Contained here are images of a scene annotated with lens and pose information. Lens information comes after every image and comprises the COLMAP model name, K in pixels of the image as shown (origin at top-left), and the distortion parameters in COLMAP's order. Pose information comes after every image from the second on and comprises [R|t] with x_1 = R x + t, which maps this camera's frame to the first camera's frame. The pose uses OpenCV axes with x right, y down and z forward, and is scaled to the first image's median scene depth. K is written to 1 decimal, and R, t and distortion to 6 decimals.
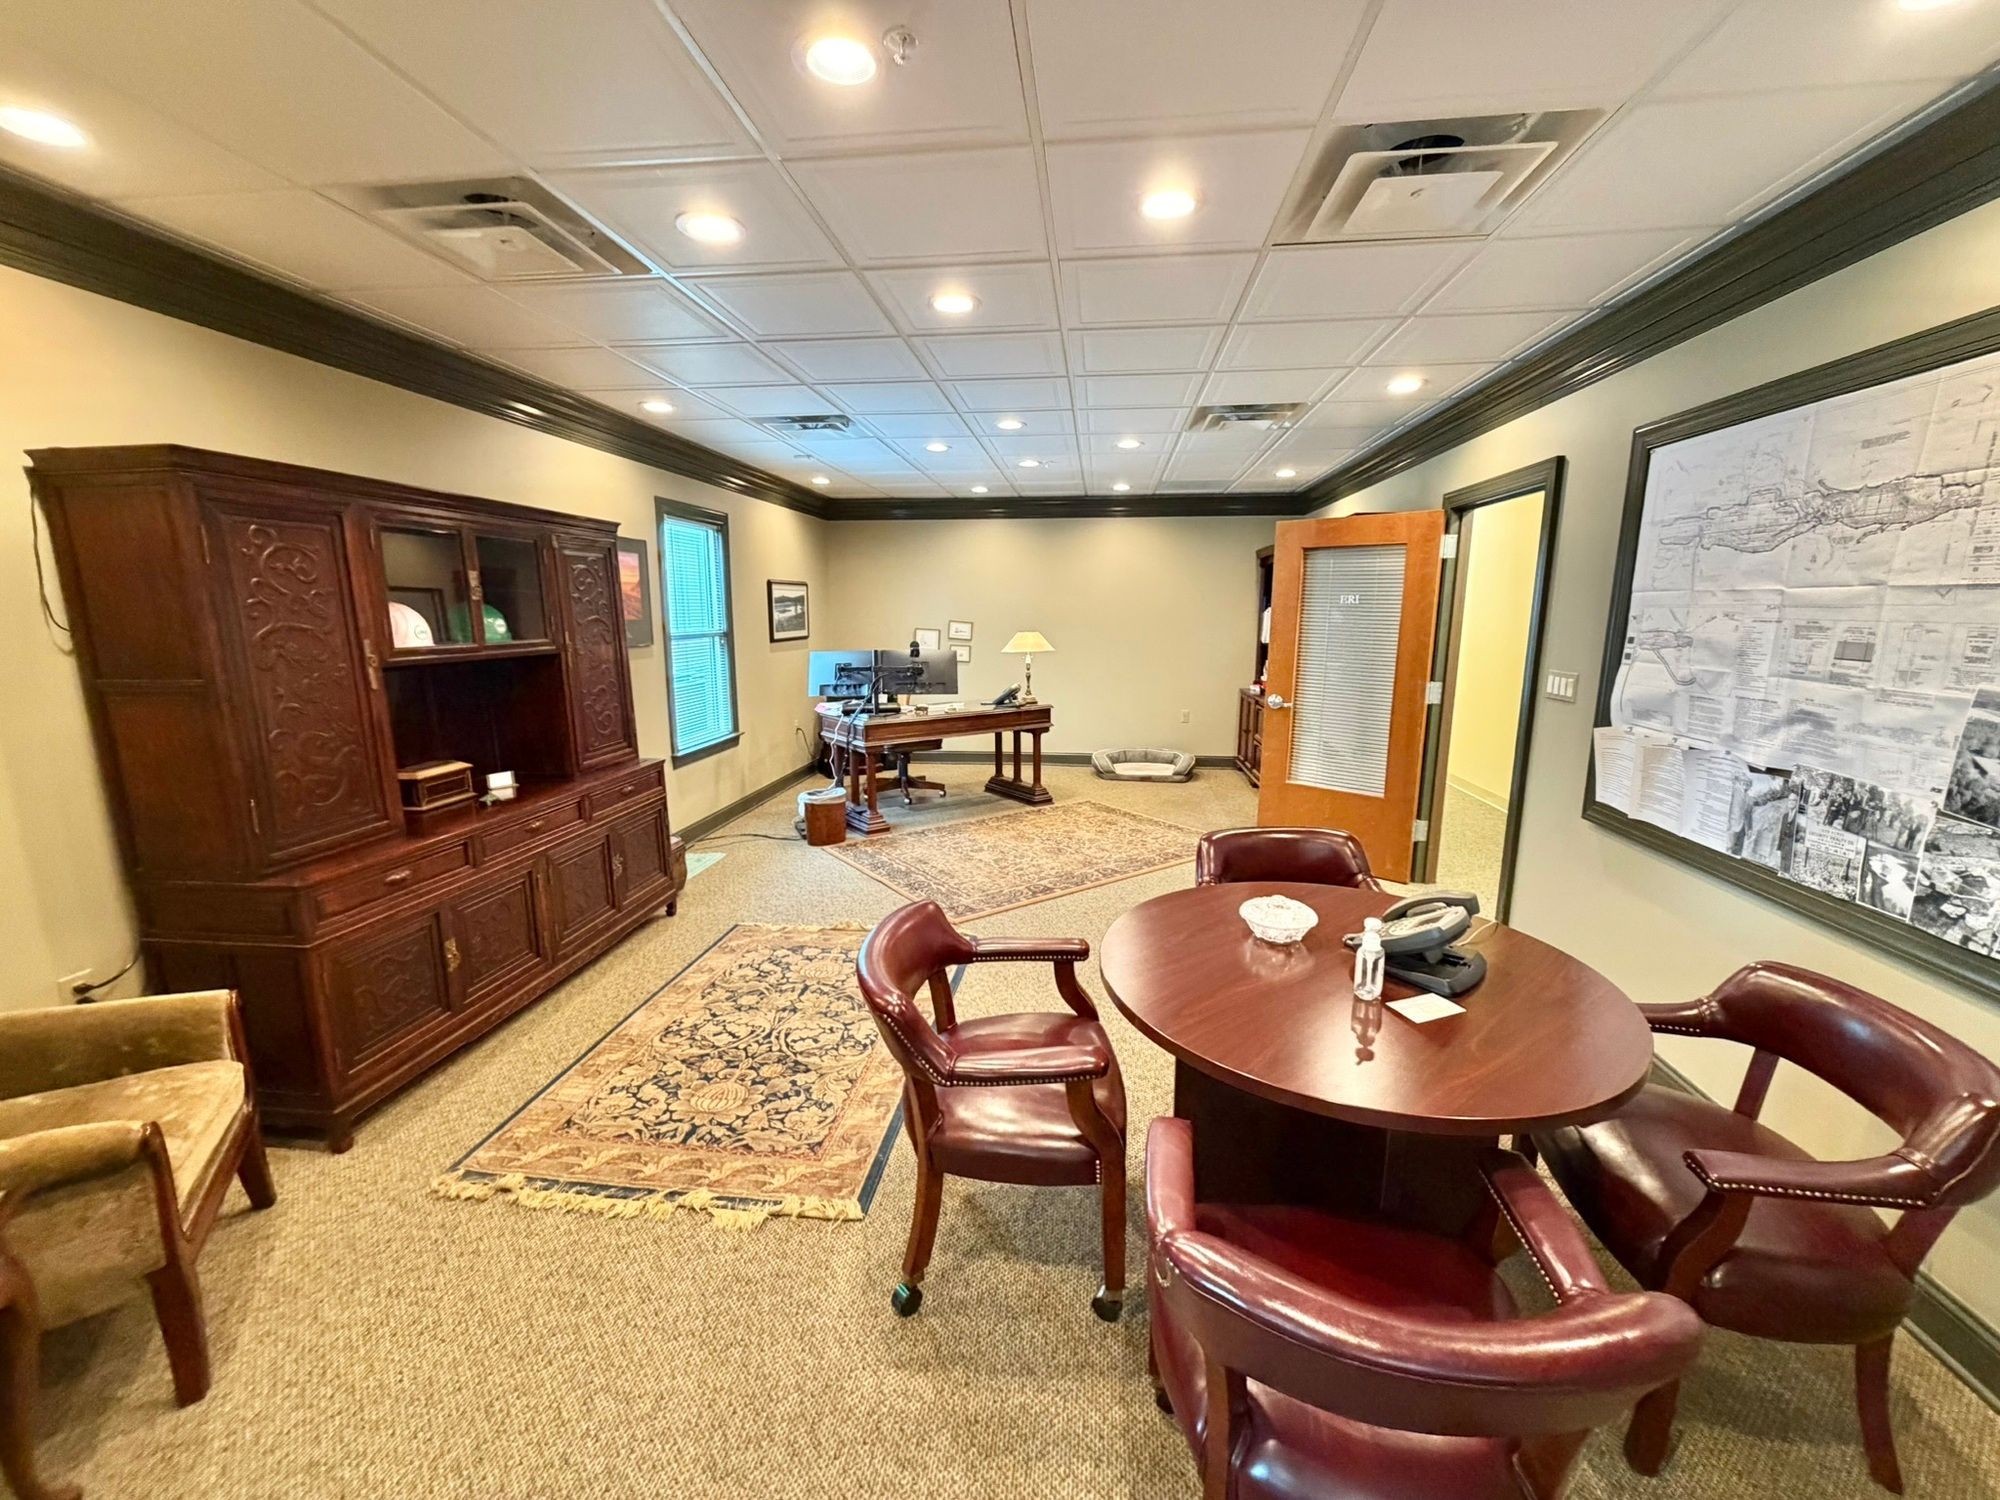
lens RADIAL K [[799.0, 0, 996.3], [0, 799.0, 753.0], [0, 0, 1]] dist [0.000456, 0.000094]
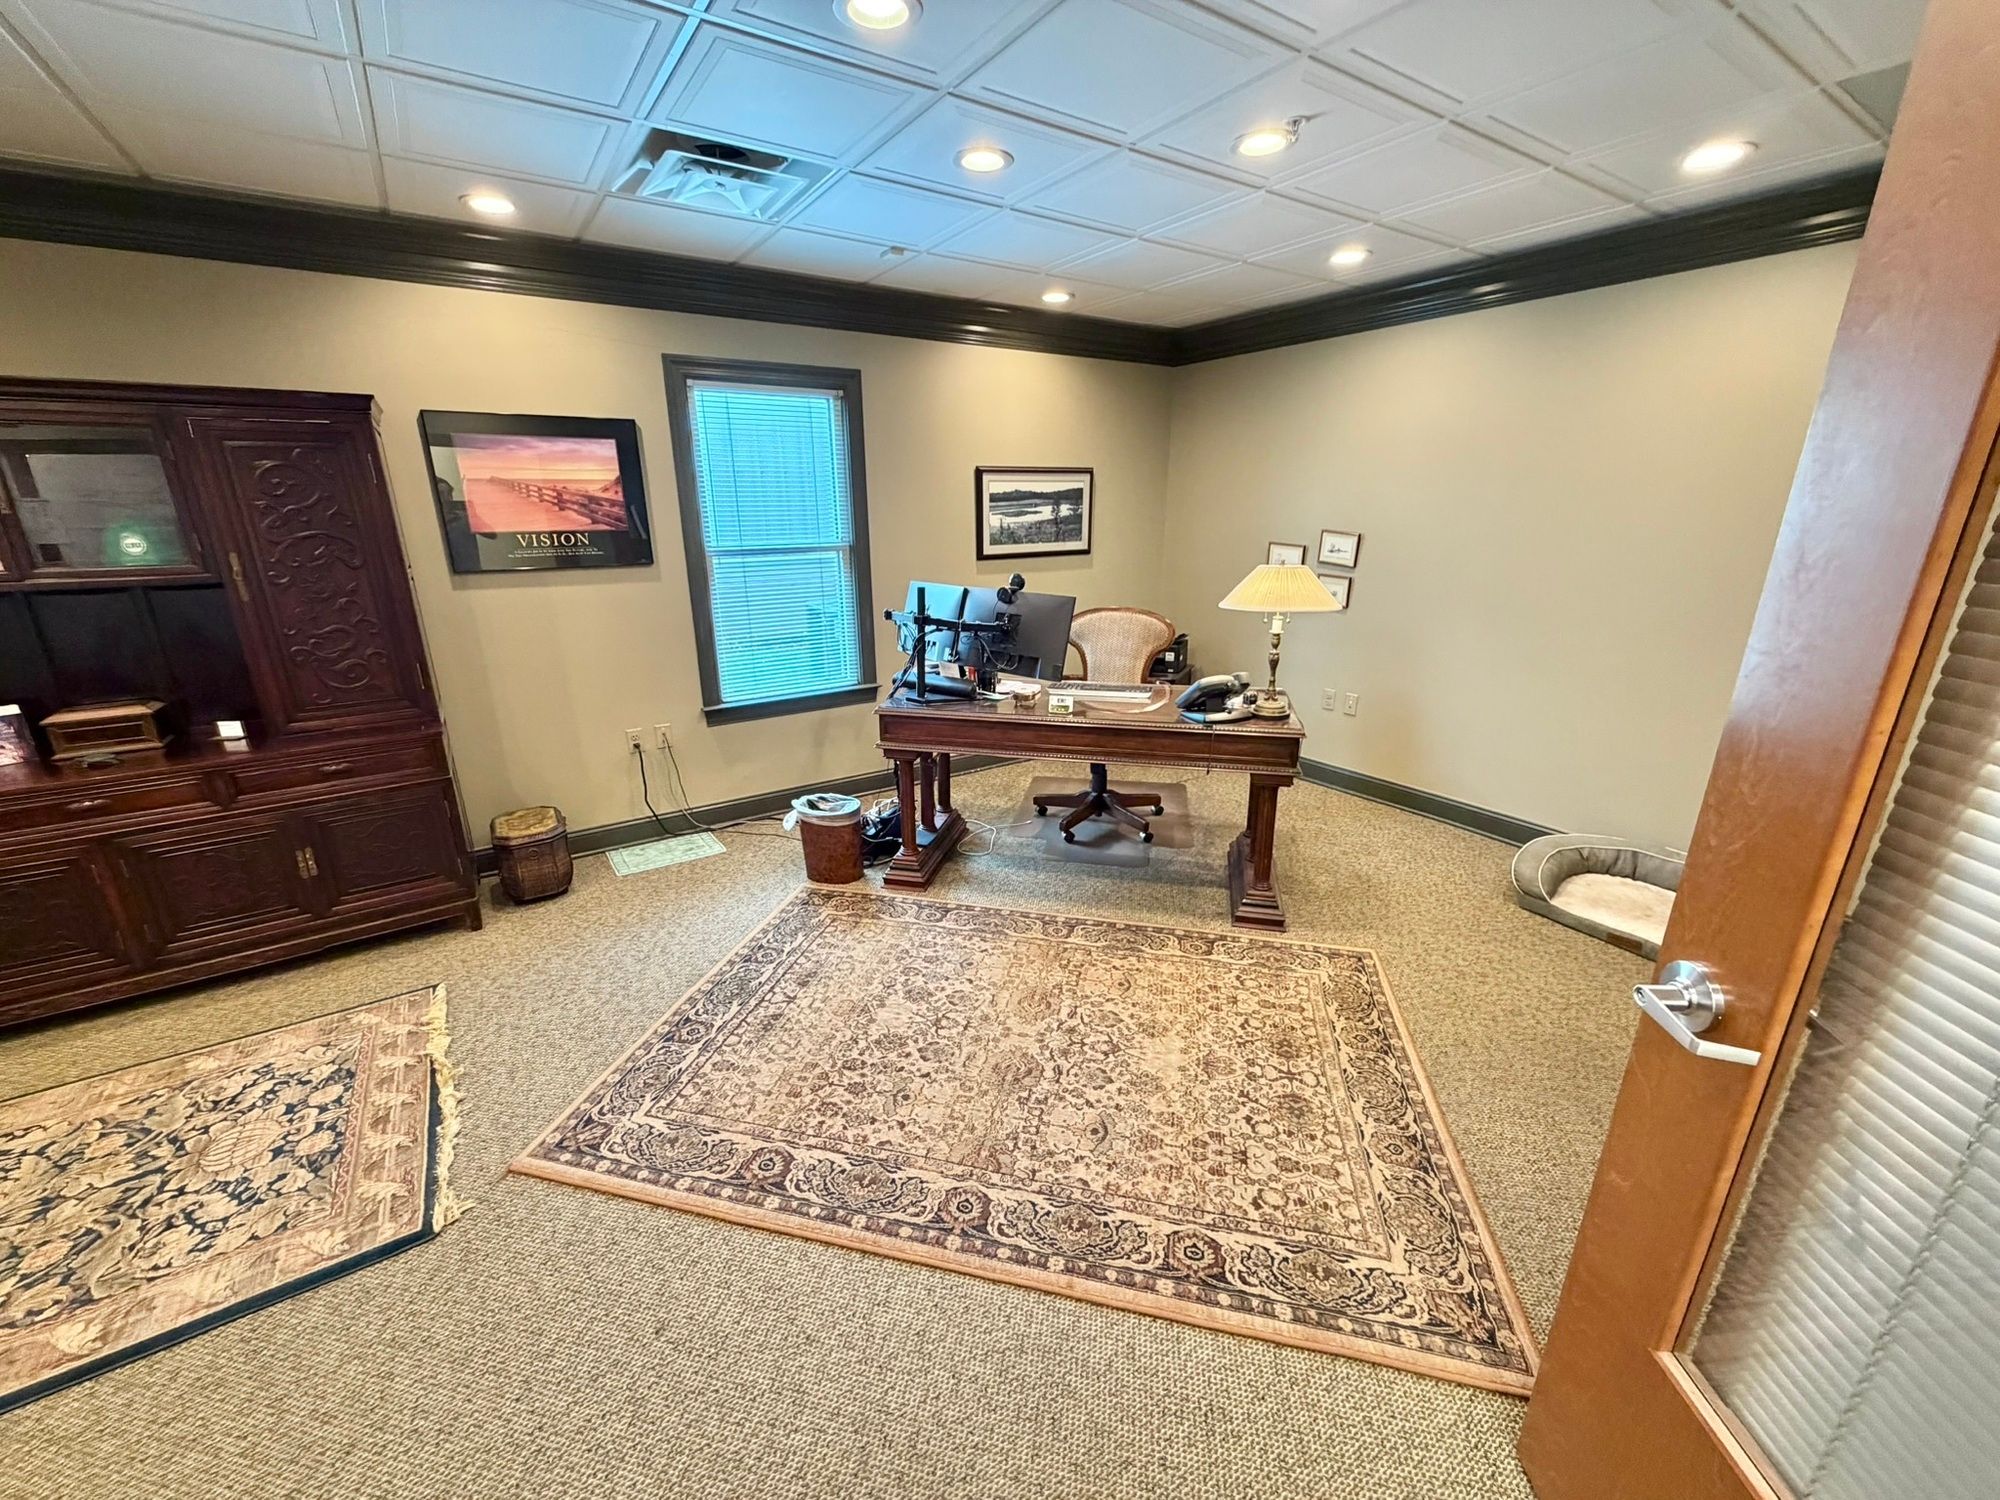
lens RADIAL K [[799.0, 0, 996.3], [0, 799.0, 753.0], [0, 0, 1]] dist [0.000456, 0.000094]
pose [[0.655079, 0.223919, -0.721617, 0.384850], [-0.128852, 0.974193, 0.185323, -0.148215], [0.744492, -0.028419, 0.667026, 0.759681]]
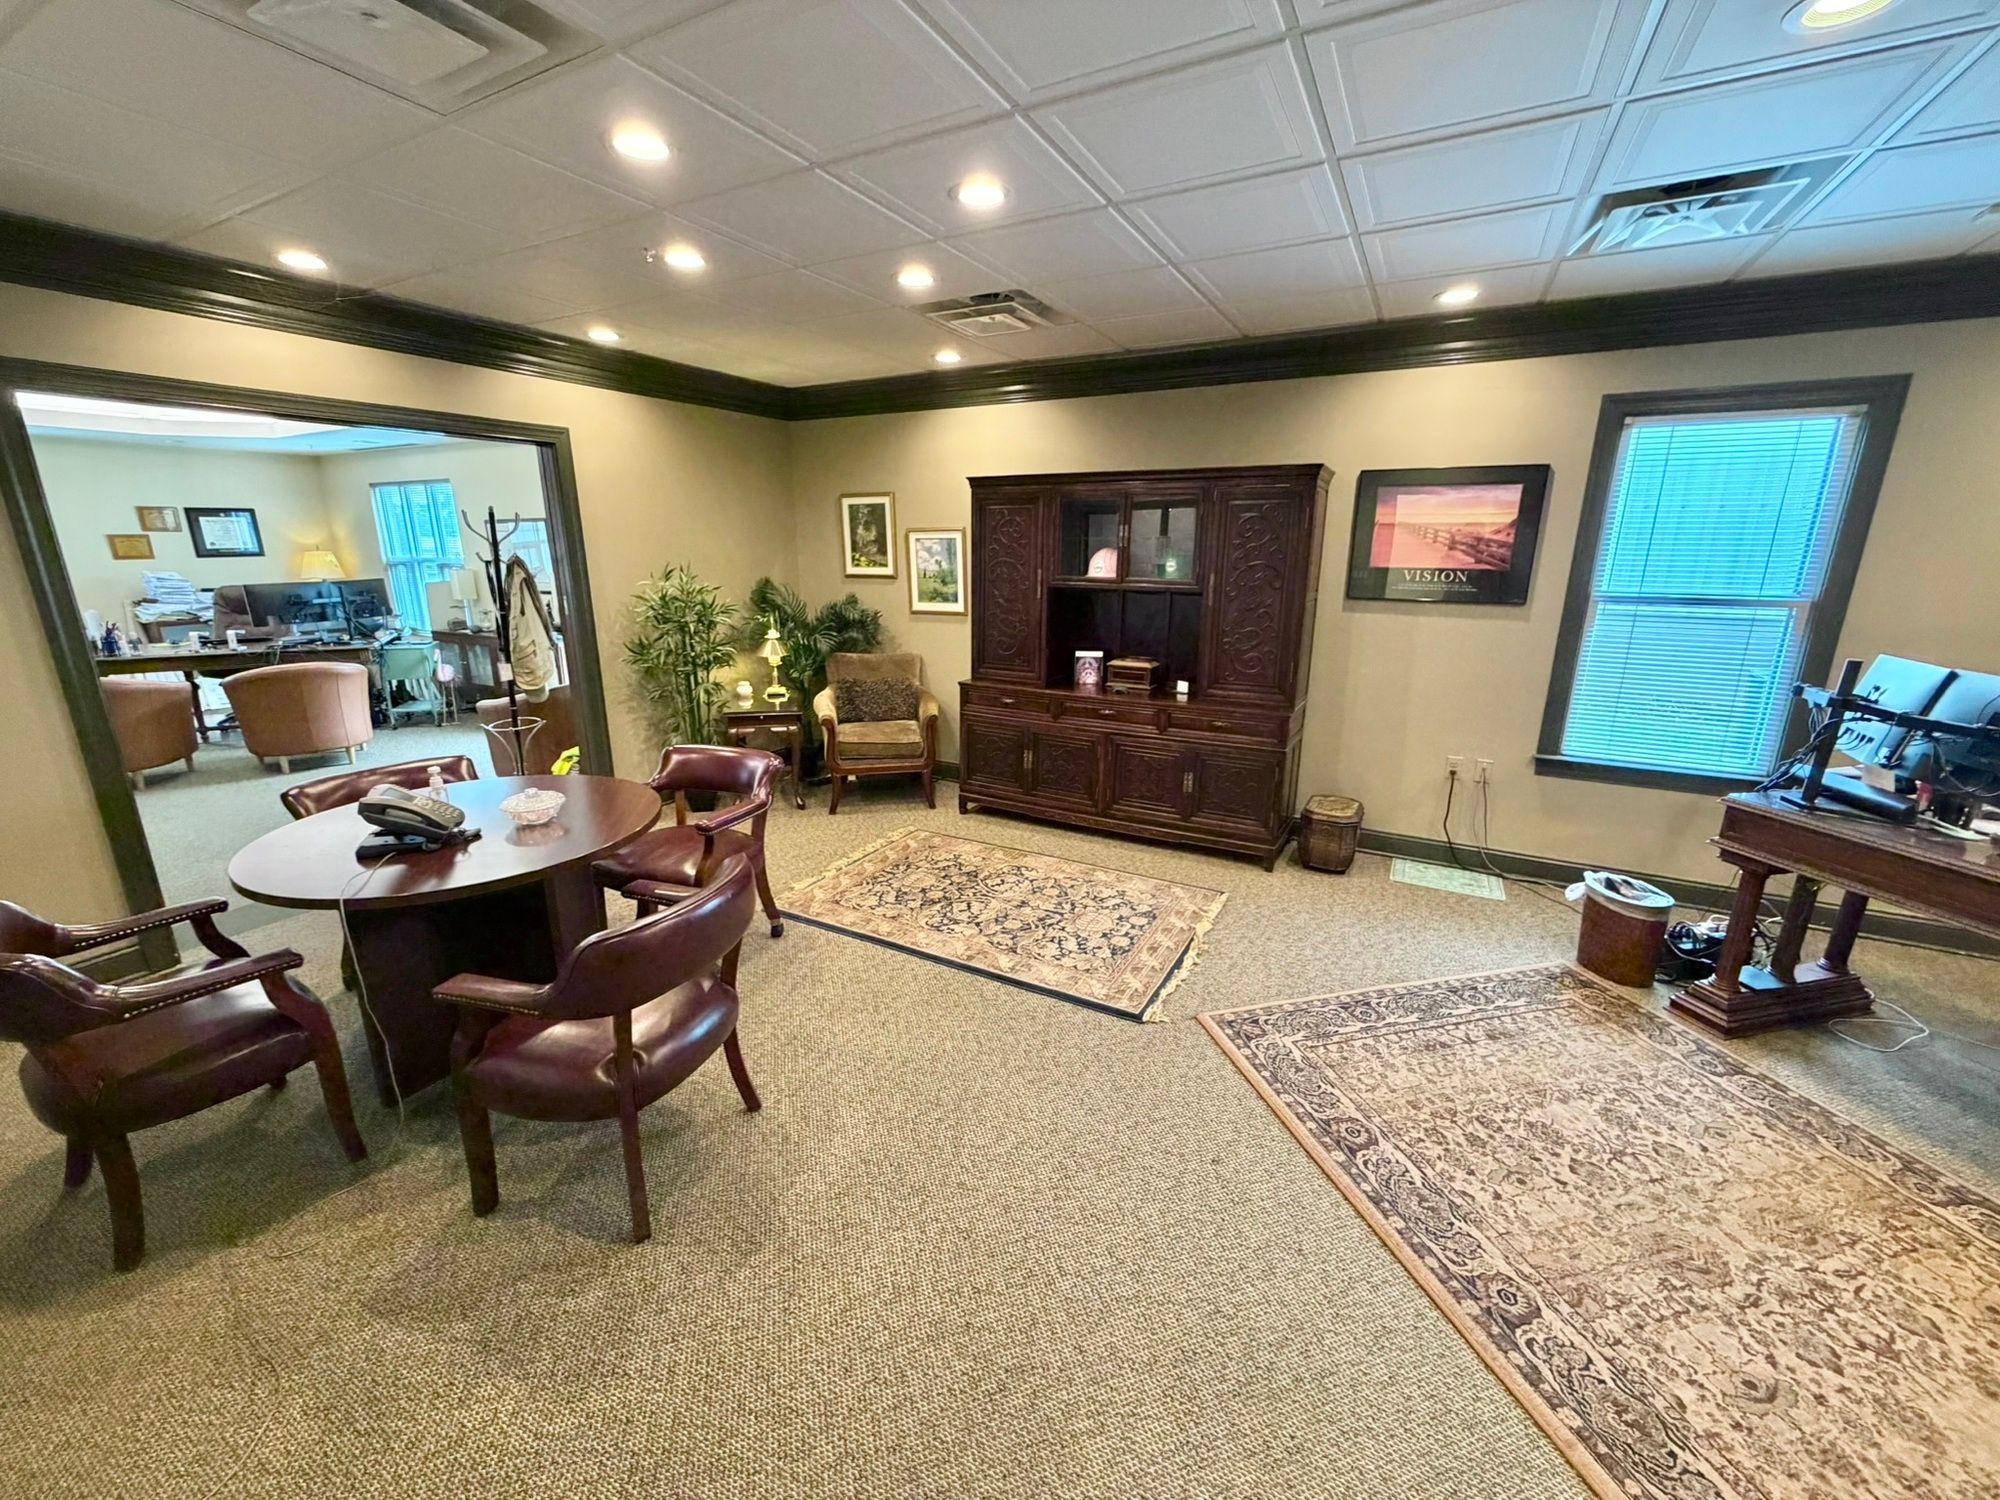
lens RADIAL K [[799.0, 0, 996.3], [0, 799.0, 753.0], [0, 0, 1]] dist [0.000456, 0.000094]
pose [[-0.363684, 0.239965, -0.900084, 0.497707], [-0.170561, 0.932761, 0.317593, -0.164948], [0.915774, 0.269023, -0.298302, 0.832971]]
